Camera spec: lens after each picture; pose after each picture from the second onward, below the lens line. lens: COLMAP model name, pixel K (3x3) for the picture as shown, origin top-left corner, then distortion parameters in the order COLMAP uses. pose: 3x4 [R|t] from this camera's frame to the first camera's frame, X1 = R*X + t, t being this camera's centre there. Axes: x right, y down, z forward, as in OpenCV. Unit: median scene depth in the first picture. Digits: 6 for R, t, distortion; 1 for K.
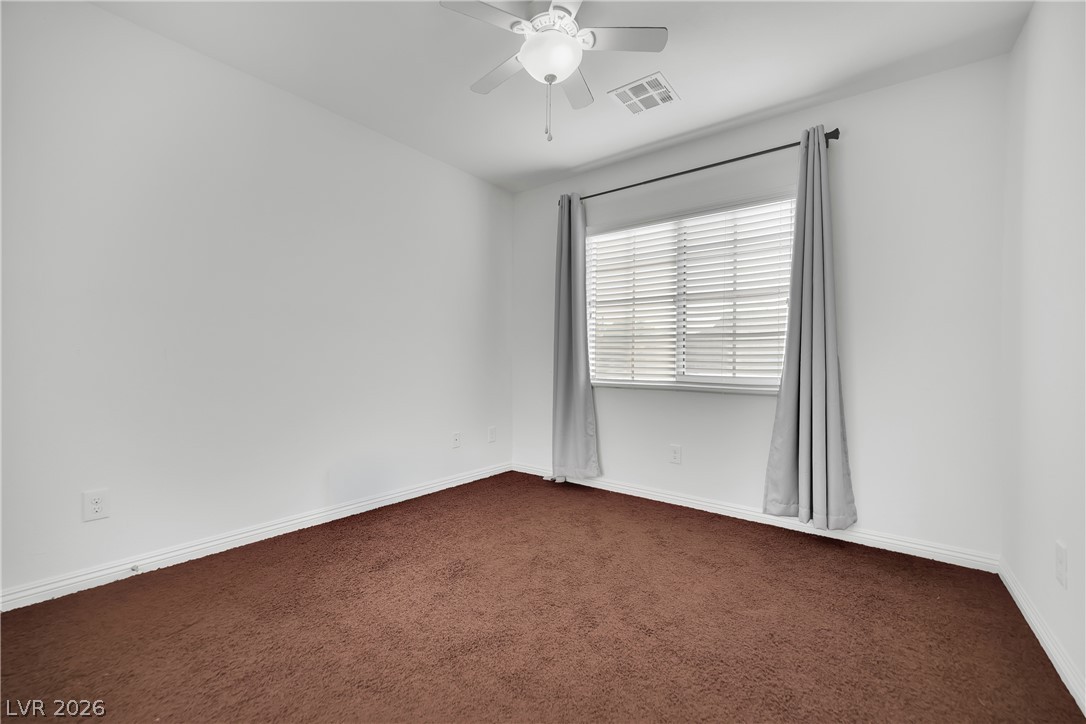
lens RADIAL K [[453.8, 0, 540.8], [0, 453.8, 359.9], [0, 0, 1]] dist [0.002141, 0.001233]
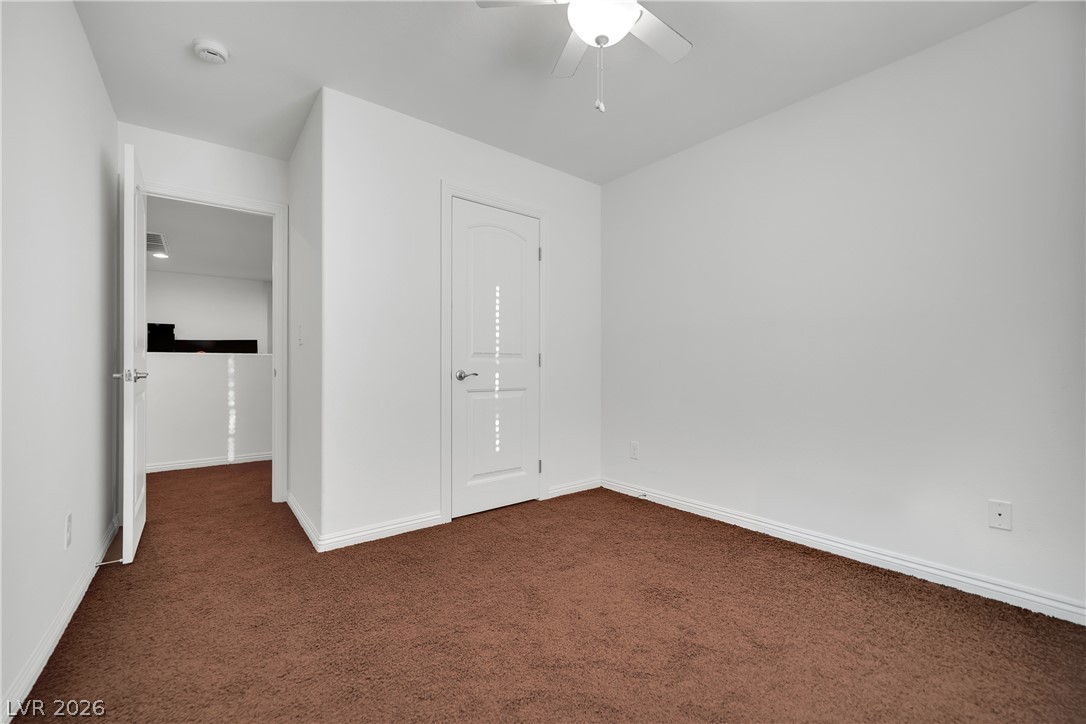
lens RADIAL K [[453.8, 0, 541.8], [0, 453.8, 366.6], [0, 0, 1]] dist [0.002141, 0.001233]
pose [[-0.249249, -0.016067, -0.968306, 0.829093], [-0.002624, 0.999870, -0.015915, 0.009365], [0.968436, -0.001426, -0.249259, 1.032188]]
